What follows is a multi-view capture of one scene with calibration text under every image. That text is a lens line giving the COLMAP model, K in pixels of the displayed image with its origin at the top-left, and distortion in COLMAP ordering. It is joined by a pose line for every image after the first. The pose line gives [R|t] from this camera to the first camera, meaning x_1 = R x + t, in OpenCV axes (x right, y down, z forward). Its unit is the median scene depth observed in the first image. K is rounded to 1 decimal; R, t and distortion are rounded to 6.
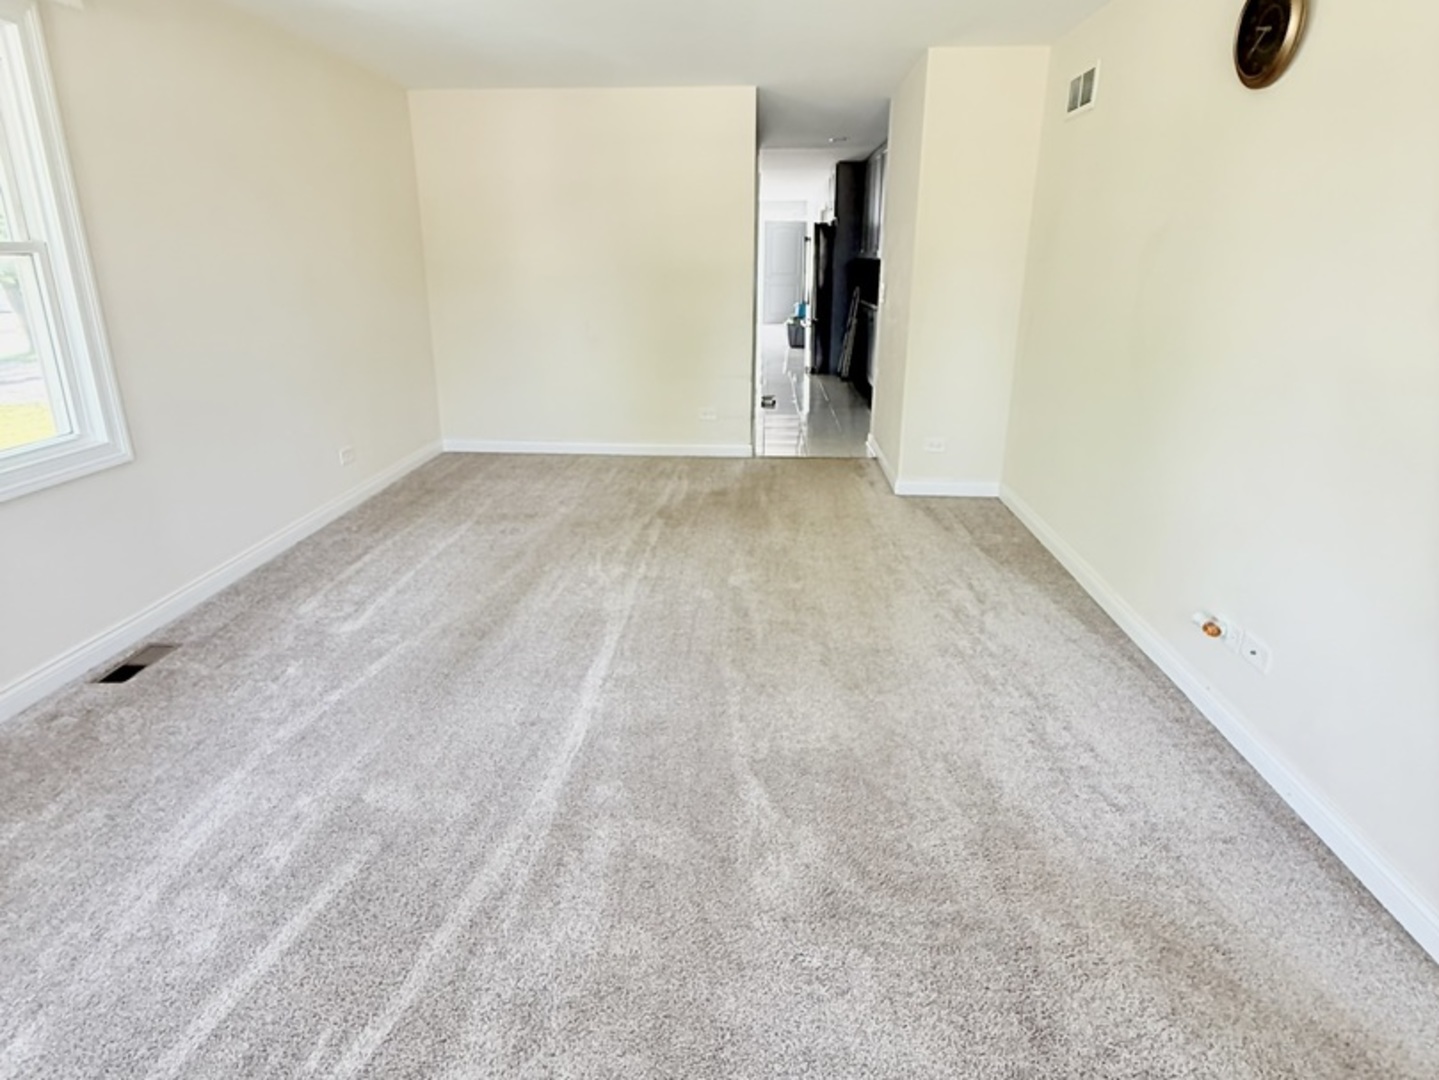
lens RADIAL K [[760.2, 0, 714.9], [0, 760.2, 481.7], [0, 0, 1]] dist [-0.002820, 0.003008]
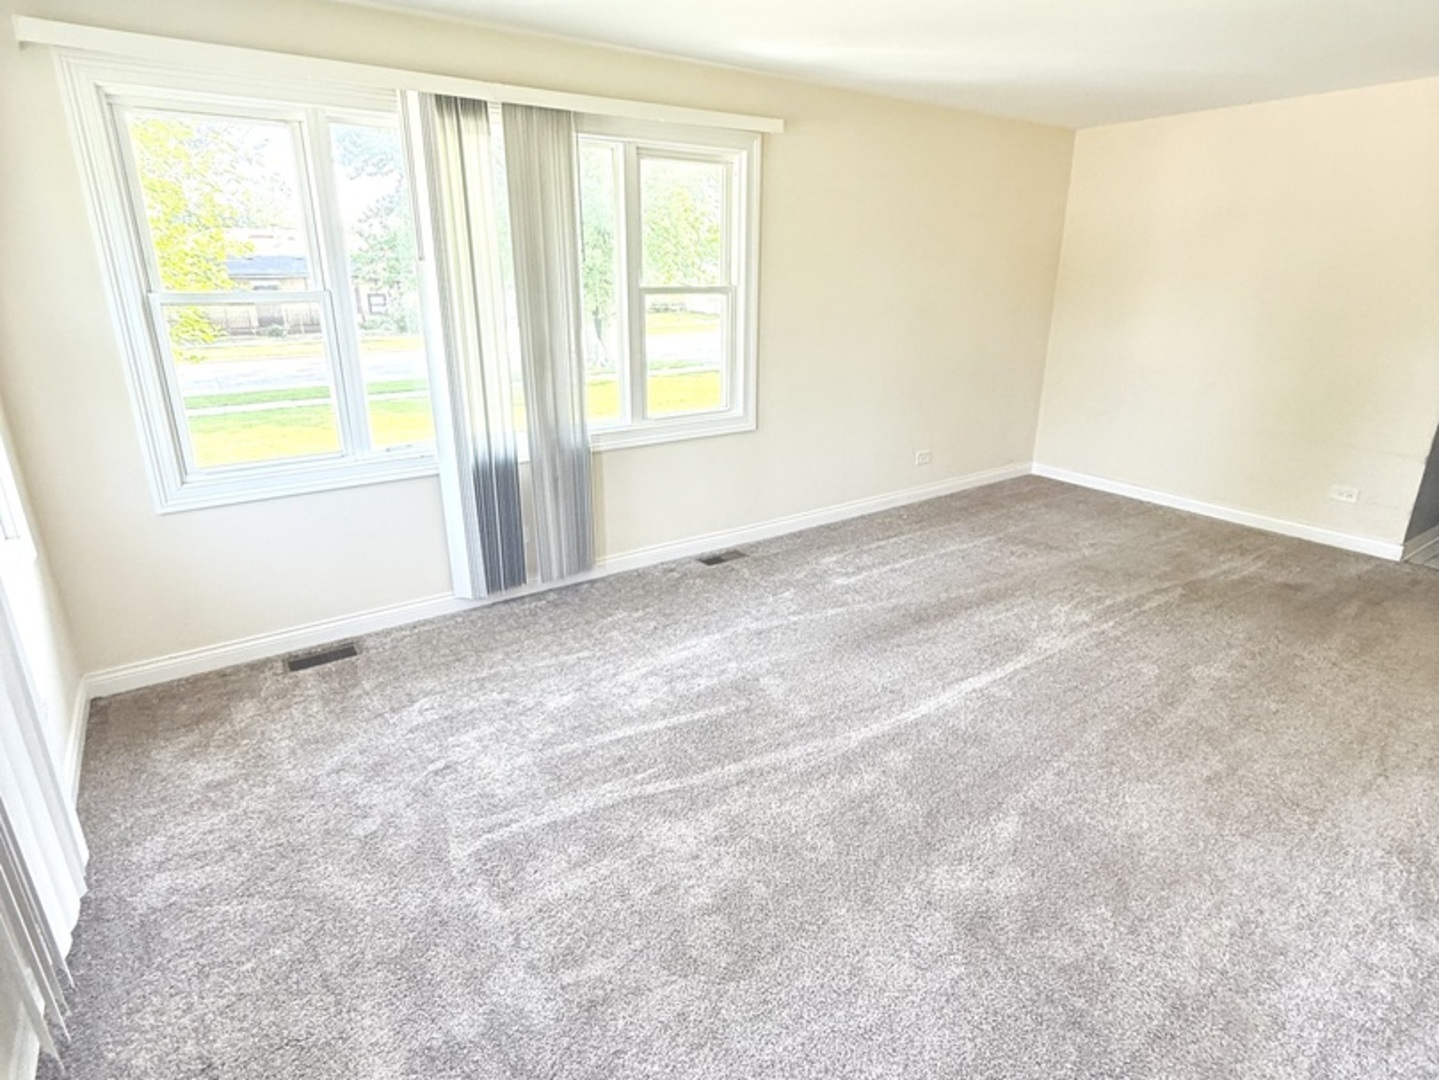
lens RADIAL K [[760.2, 0, 716.2], [0, 760.2, 522.3], [0, 0, 1]] dist [-0.002820, 0.003008]
pose [[0.615682, 0.249555, -0.747435, 0.383717], [-0.226236, 0.964574, 0.135697, -0.040698], [0.754820, 0.085550, 0.650329, -0.027461]]
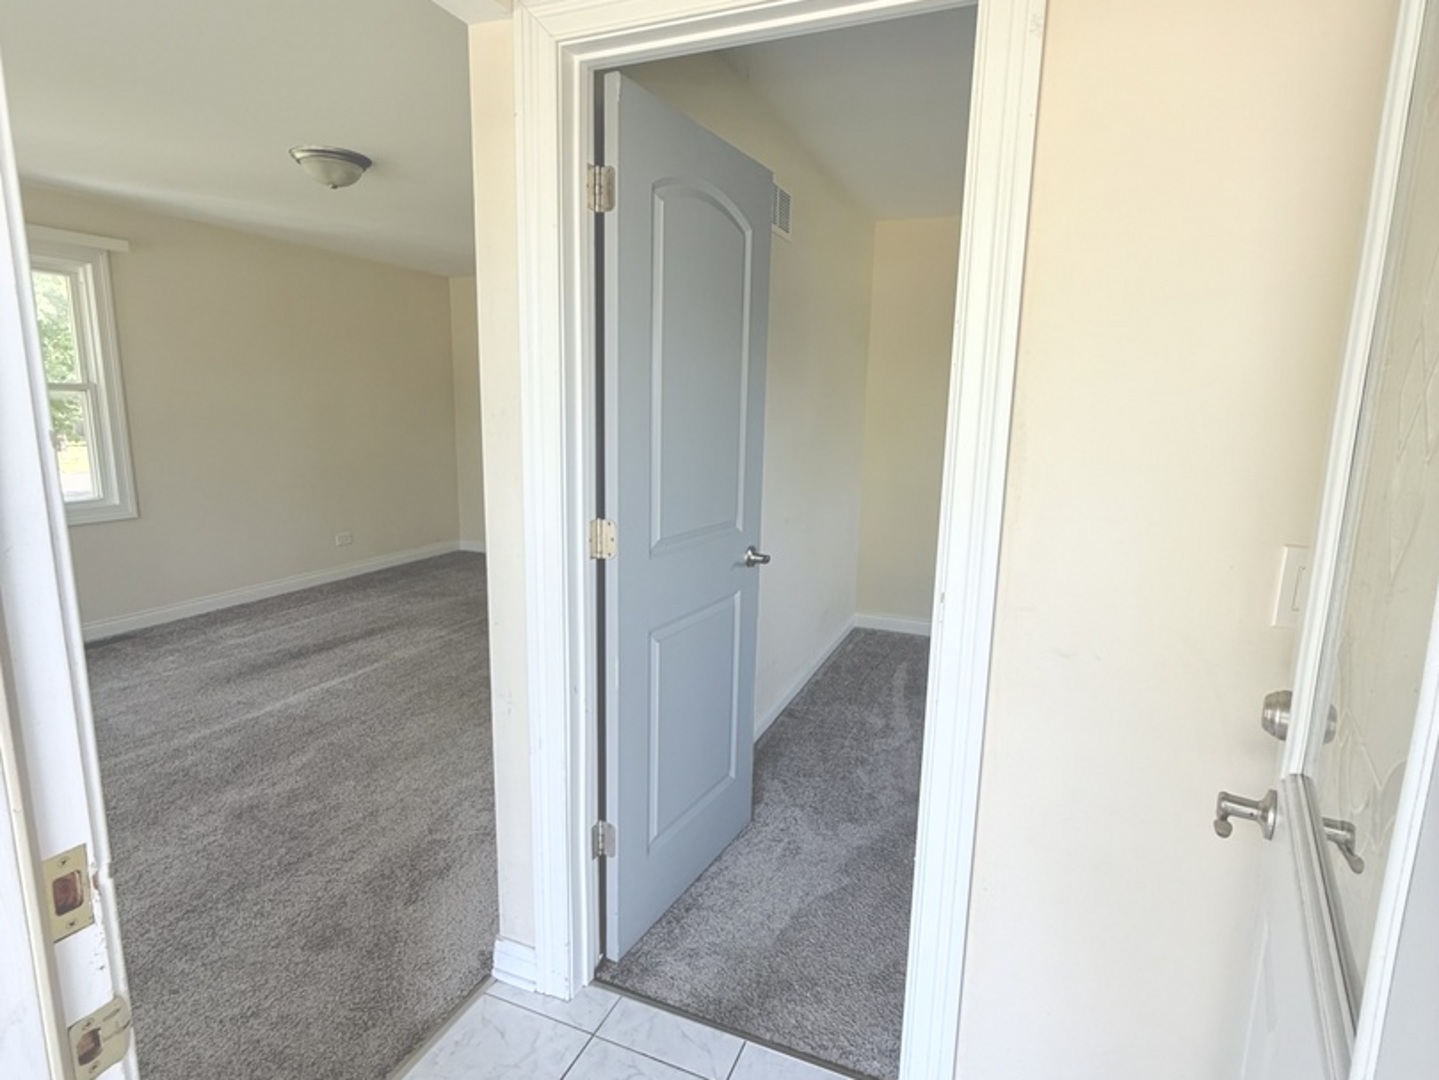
lens RADIAL K [[760.2, 0, 719.4], [0, 760.2, 542.9], [0, 0, 1]] dist [-0.002820, 0.003008]
pose [[0.945218, 0.073943, -0.317956, 0.955916], [-0.109337, 0.989461, -0.094929, 0.044856], [0.307586, 0.124492, 0.943341, -0.127439]]
